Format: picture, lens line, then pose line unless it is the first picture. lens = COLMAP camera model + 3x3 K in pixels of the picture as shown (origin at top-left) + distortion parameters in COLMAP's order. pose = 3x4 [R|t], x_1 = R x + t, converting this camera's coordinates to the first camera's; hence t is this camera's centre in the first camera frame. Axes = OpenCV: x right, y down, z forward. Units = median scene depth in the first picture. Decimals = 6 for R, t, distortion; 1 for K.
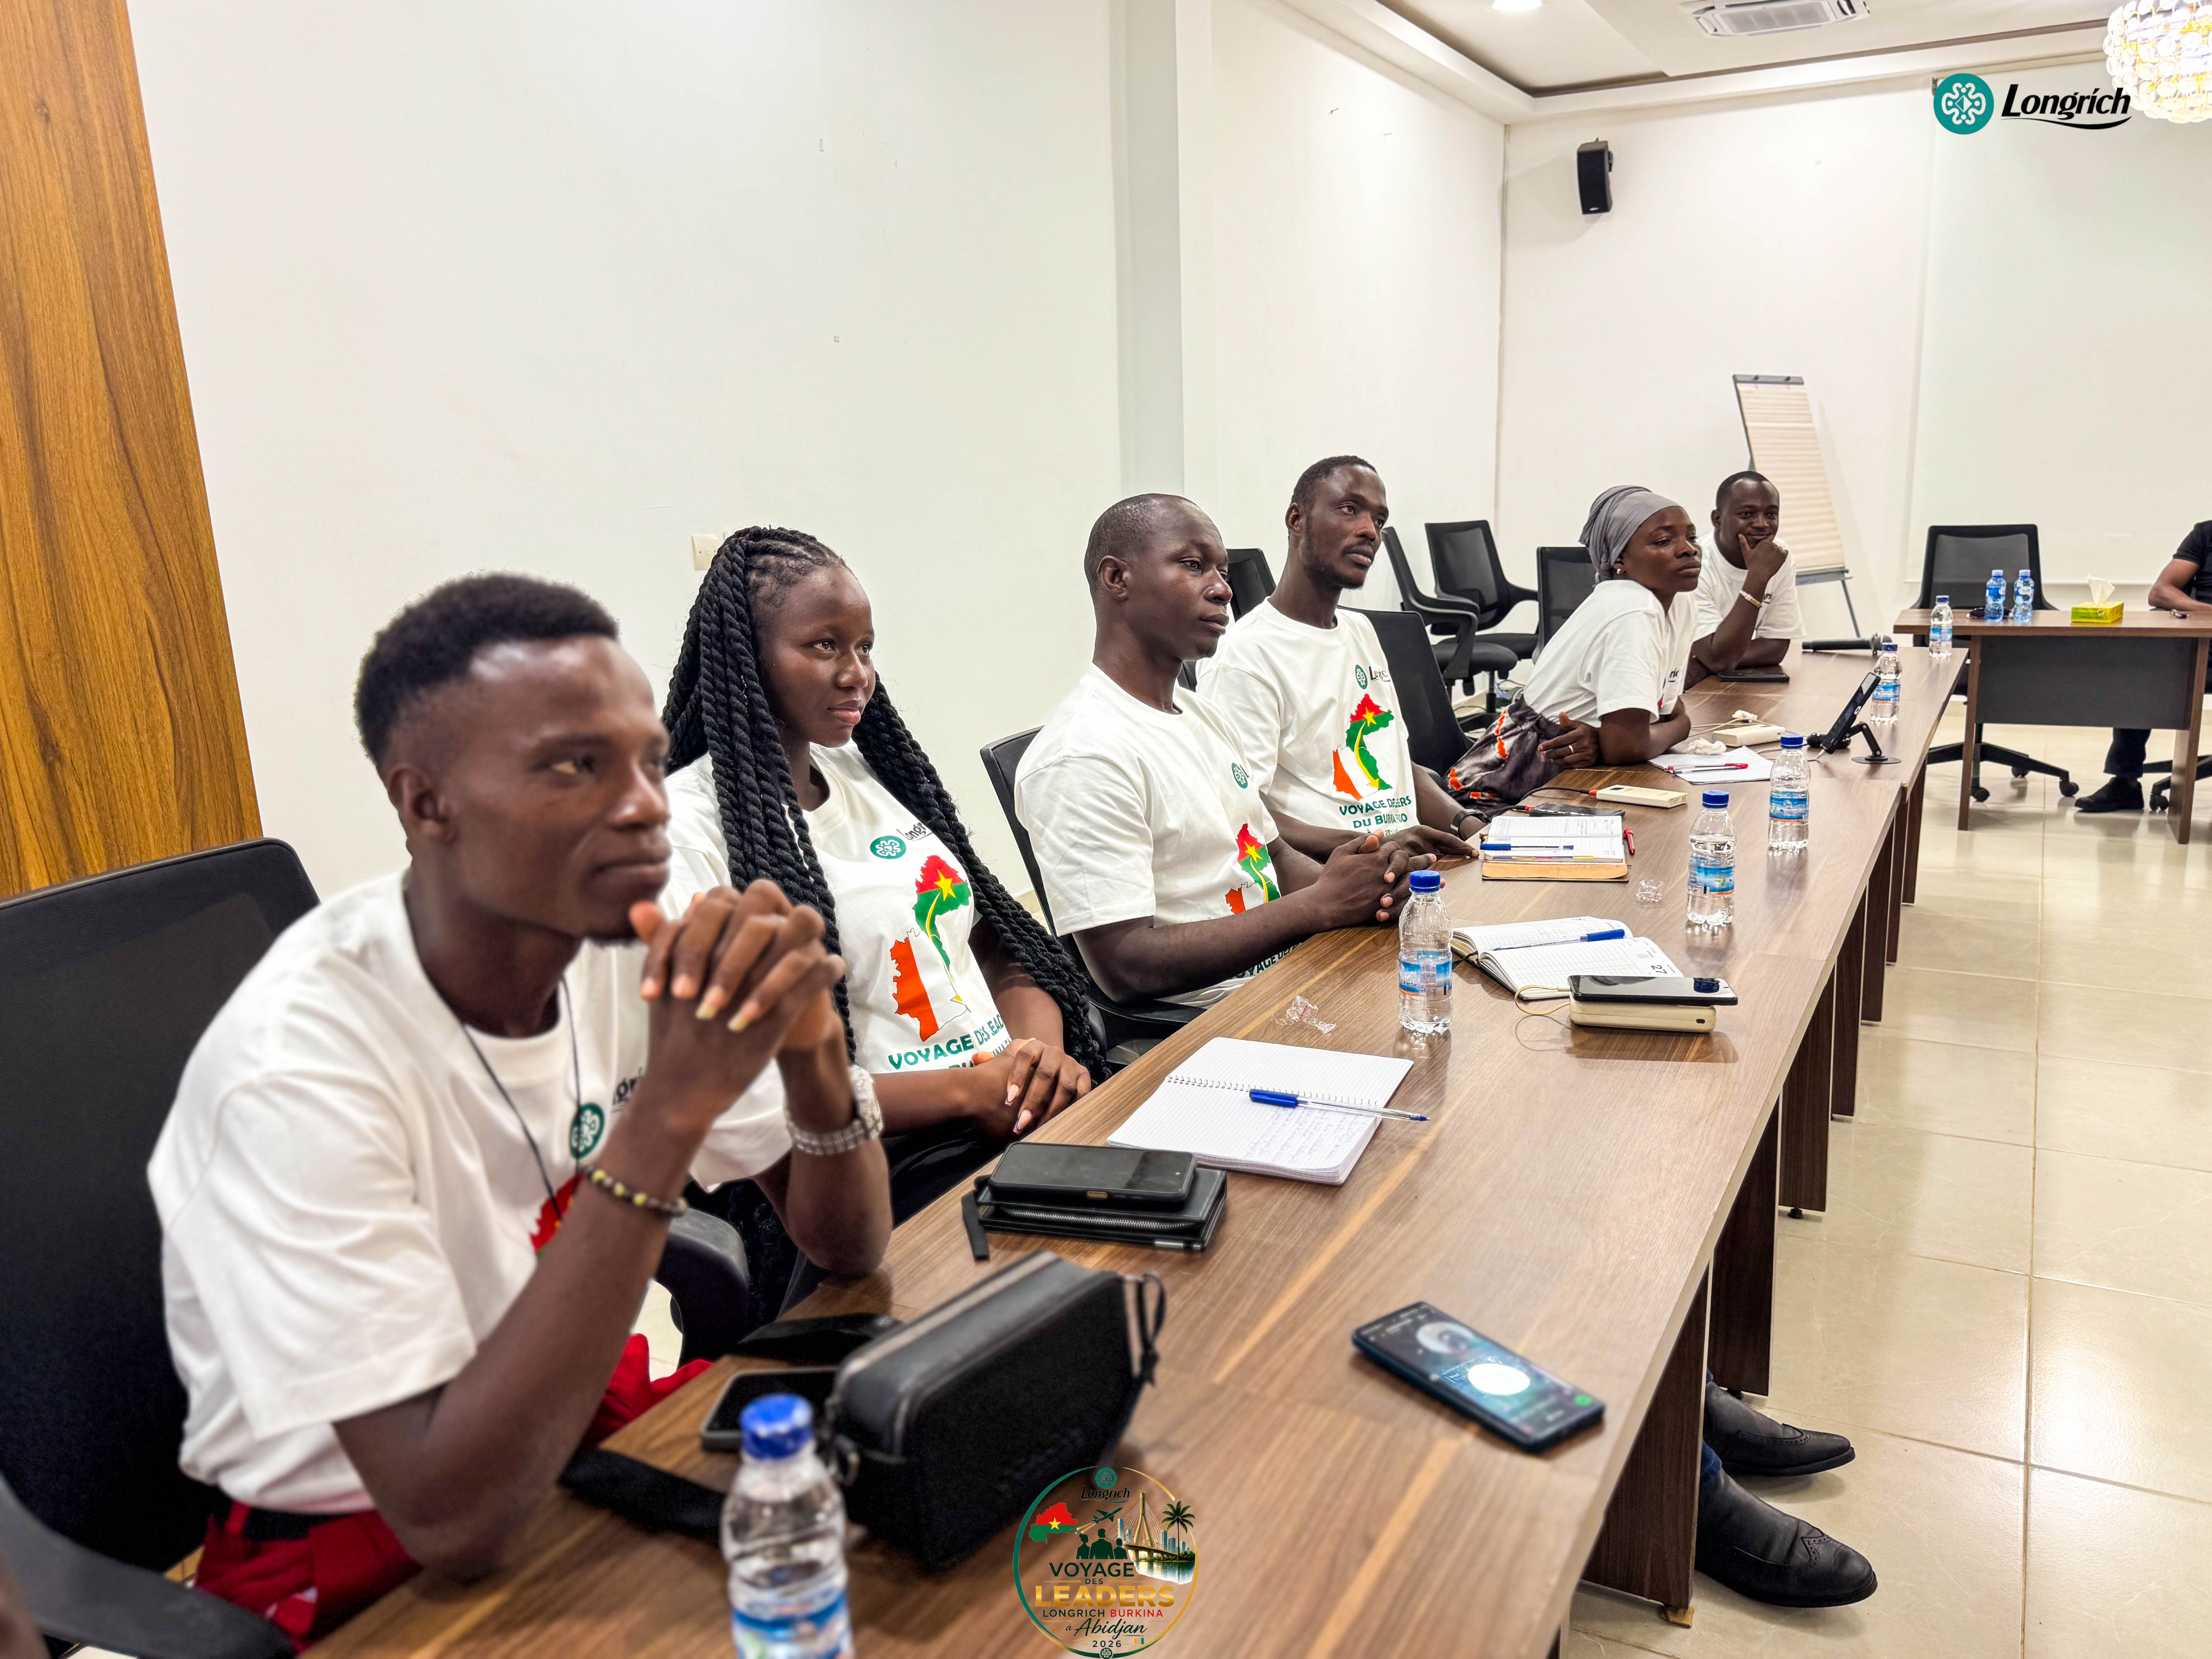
lens RADIAL K [[1697.2, 0, 1107.4], [0, 1697.2, 896.2], [0, 0, 1]] dist [0.085957, 0.001740]
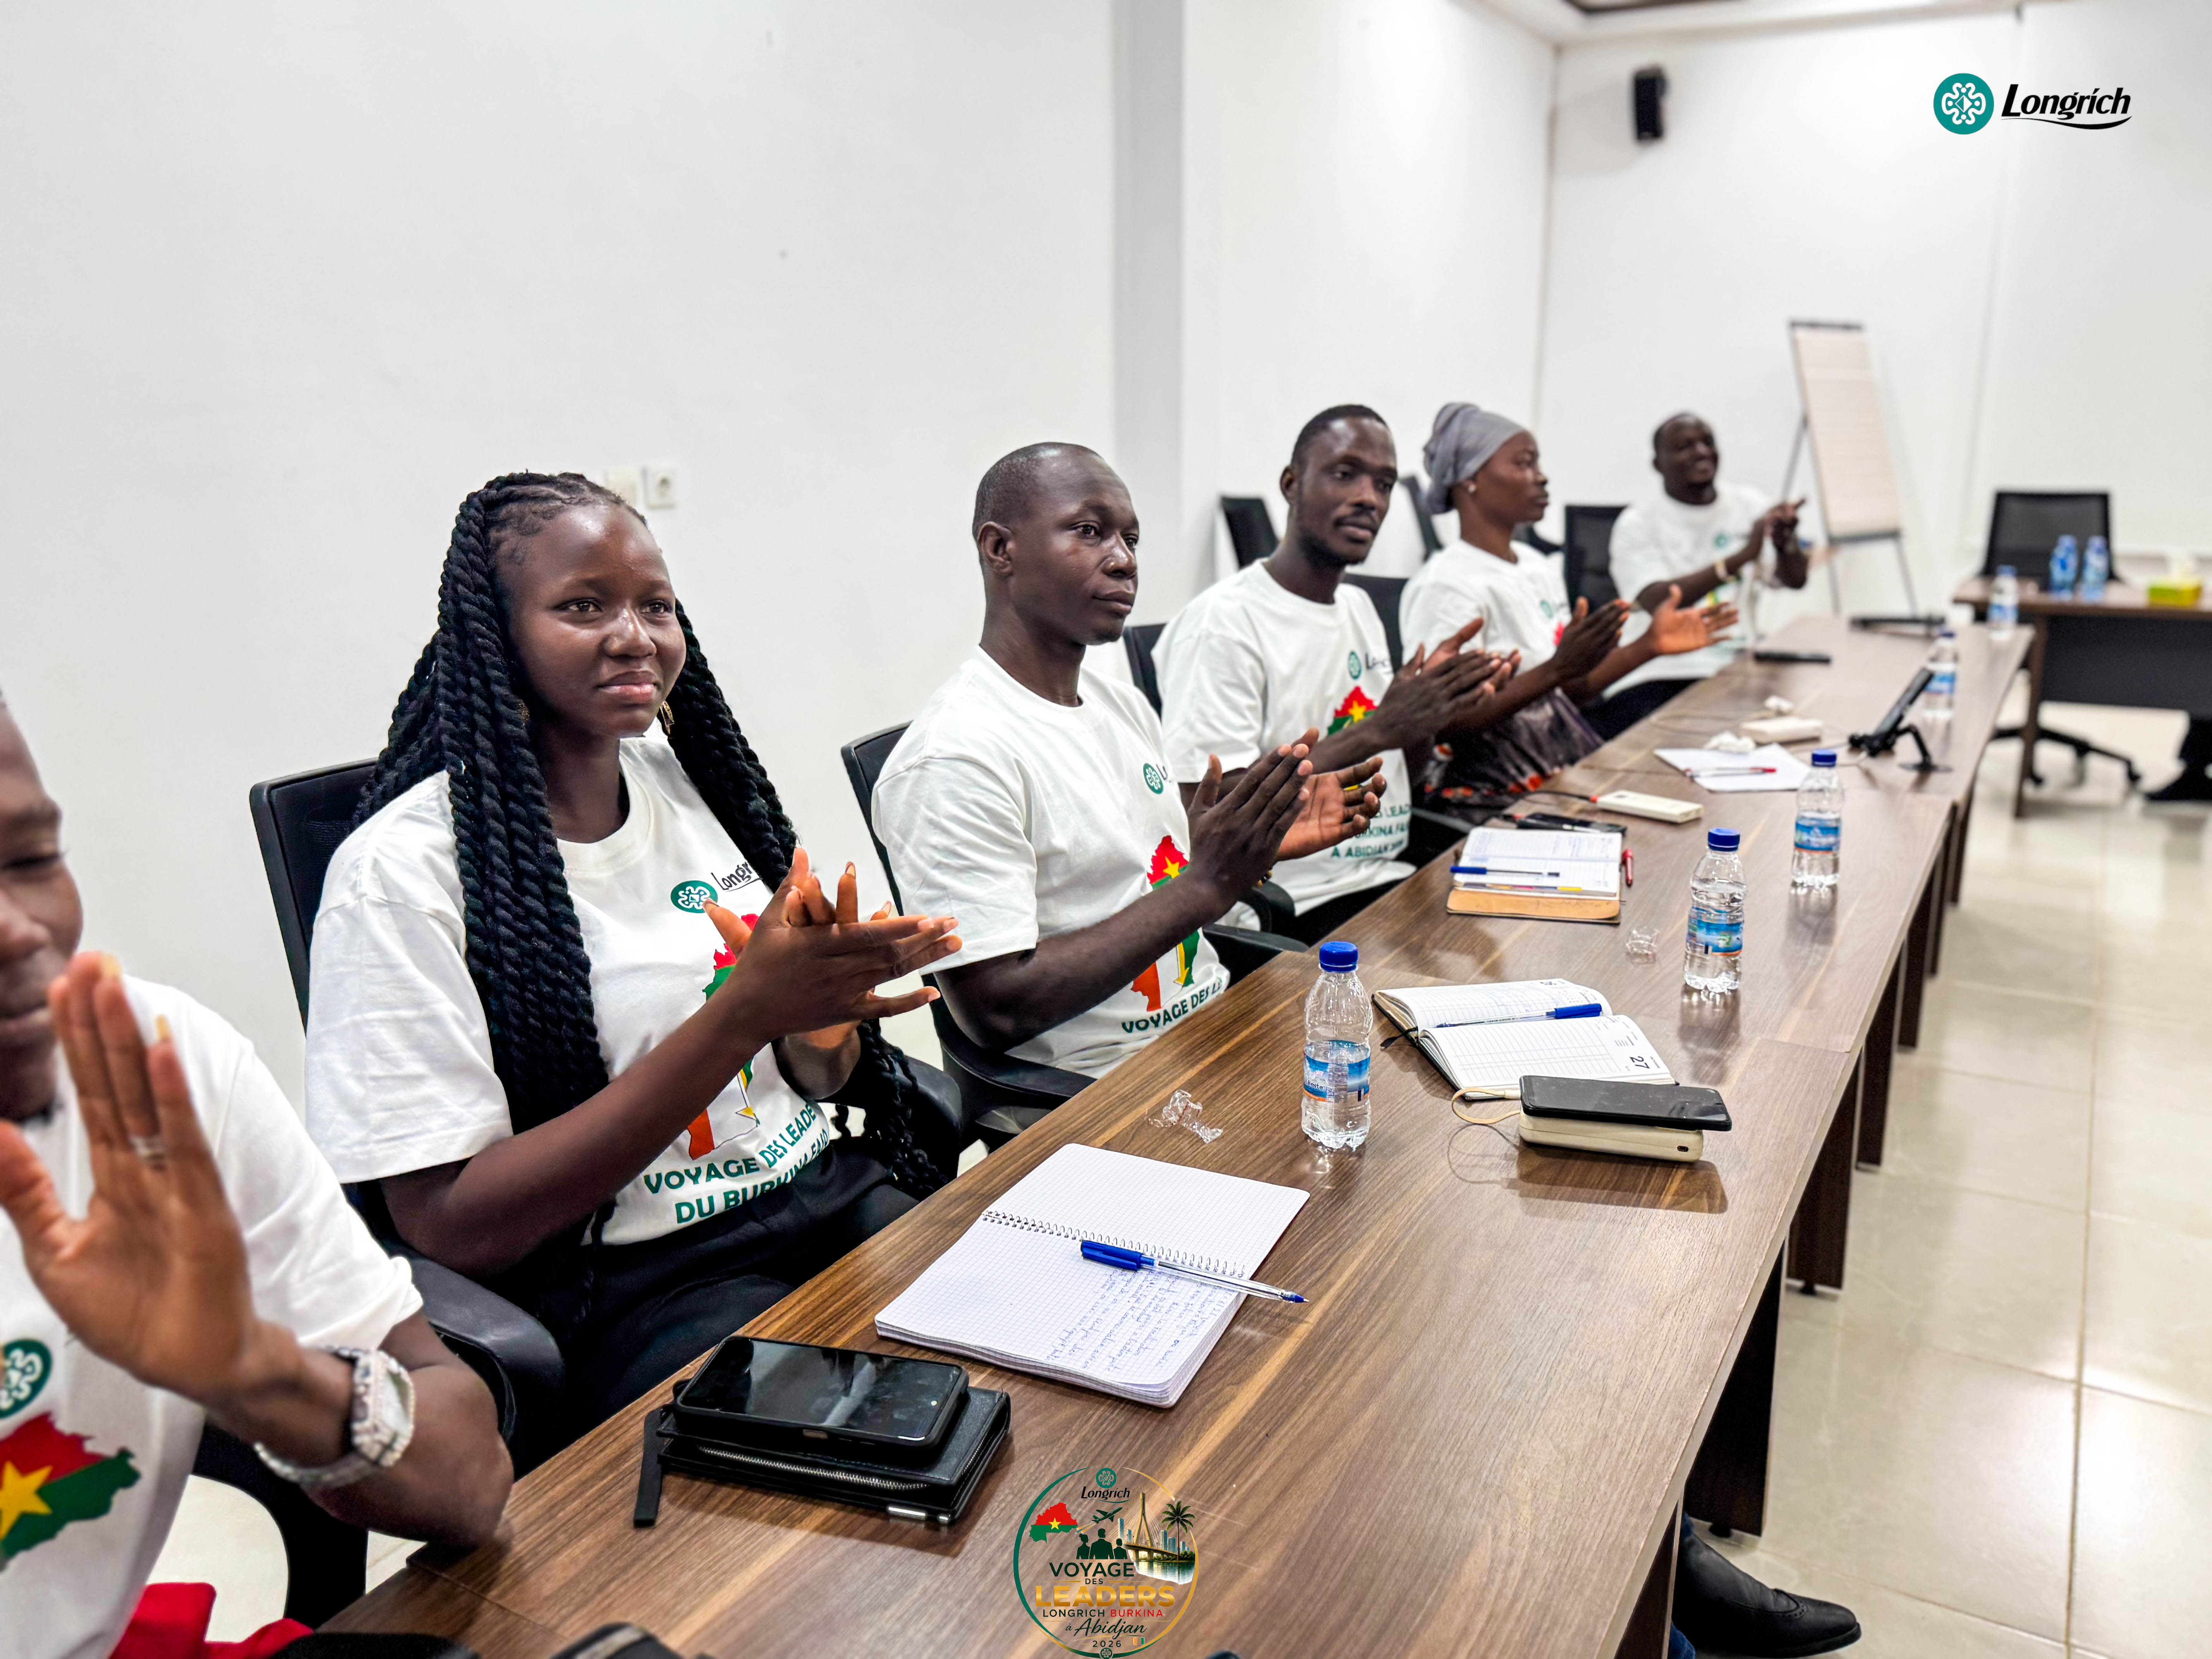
lens RADIAL K [[1667.9, 0, 1109.5], [0, 1667.9, 875.2], [0, 0, 1]] dist [0.047249, -0.005666]
pose [[0.999184, 0.028212, -0.028892, 0.085087], [-0.027226, 0.999051, 0.033994, -0.057300], [0.029824, -0.033180, 0.999004, 0.191847]]
